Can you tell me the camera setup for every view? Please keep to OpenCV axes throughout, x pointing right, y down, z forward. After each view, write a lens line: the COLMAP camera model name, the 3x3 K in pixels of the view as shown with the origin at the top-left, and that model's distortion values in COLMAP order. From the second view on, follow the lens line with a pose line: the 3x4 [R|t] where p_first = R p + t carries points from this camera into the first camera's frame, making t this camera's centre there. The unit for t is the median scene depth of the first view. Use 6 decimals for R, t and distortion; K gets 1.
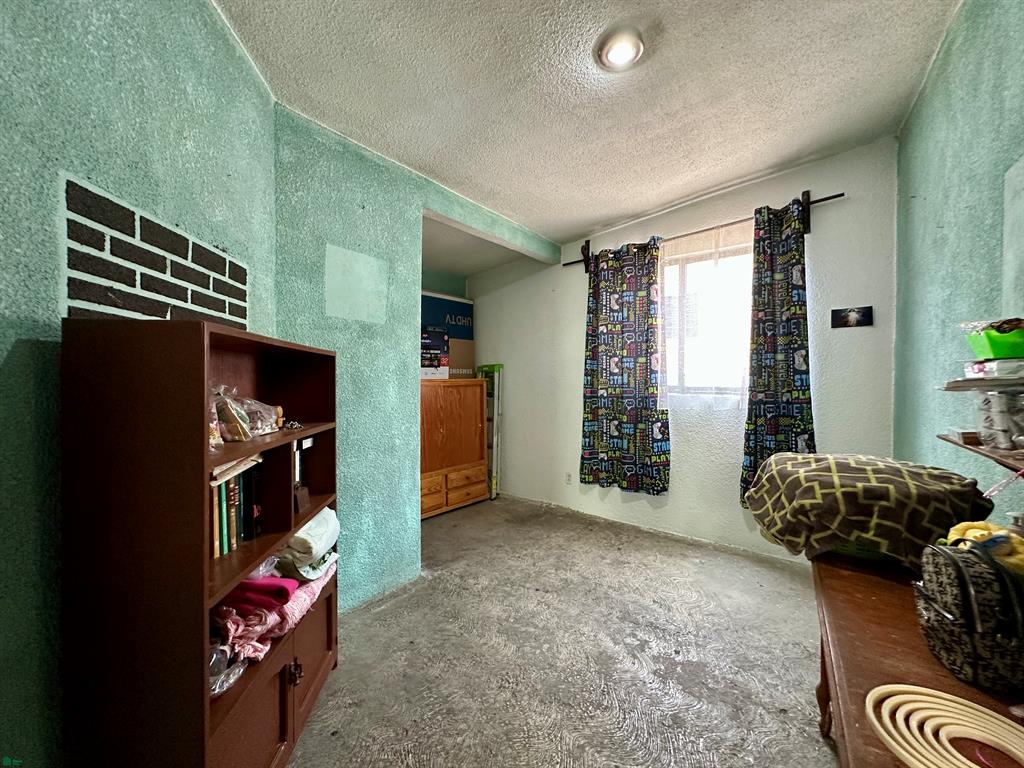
lens RADIAL K [[404.1, 0, 515.1], [0, 404.1, 381.4], [0, 0, 1]] dist [-0.001388, -0.000039]
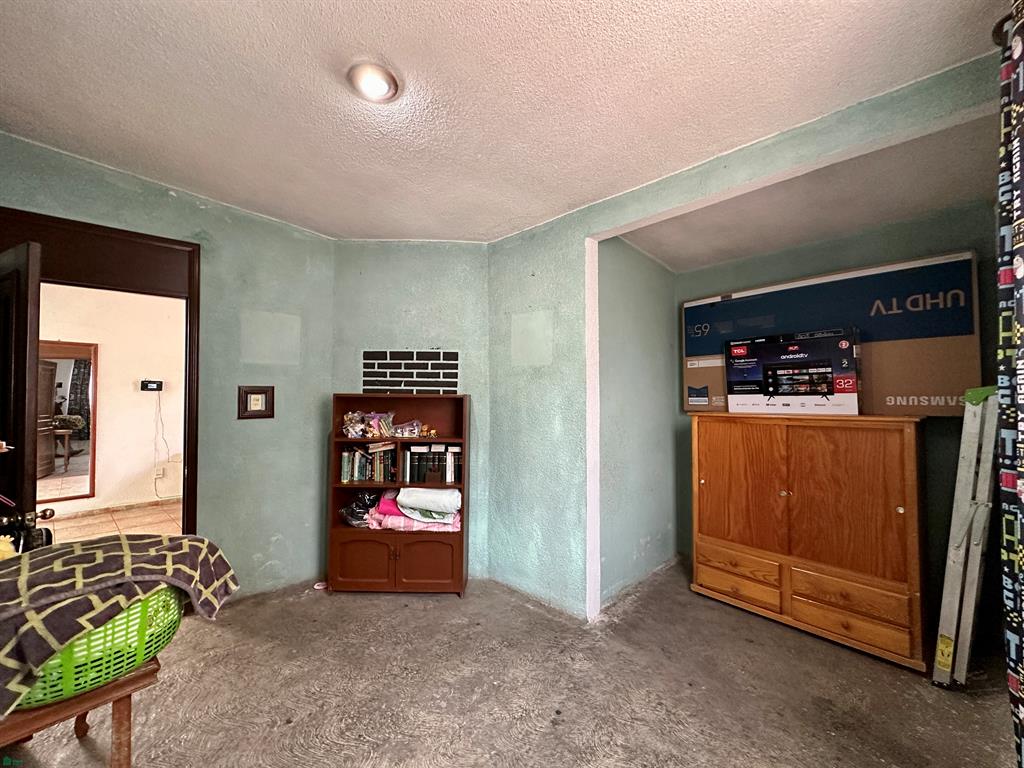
lens RADIAL K [[404.1, 0, 515.2], [0, 404.1, 387.7], [0, 0, 1]] dist [-0.001388, -0.000039]
pose [[-0.111749, -0.022243, -0.993487, 0.922072], [-0.006681, 0.999744, -0.021631, -0.057217], [0.993714, 0.004220, -0.111869, 1.160013]]
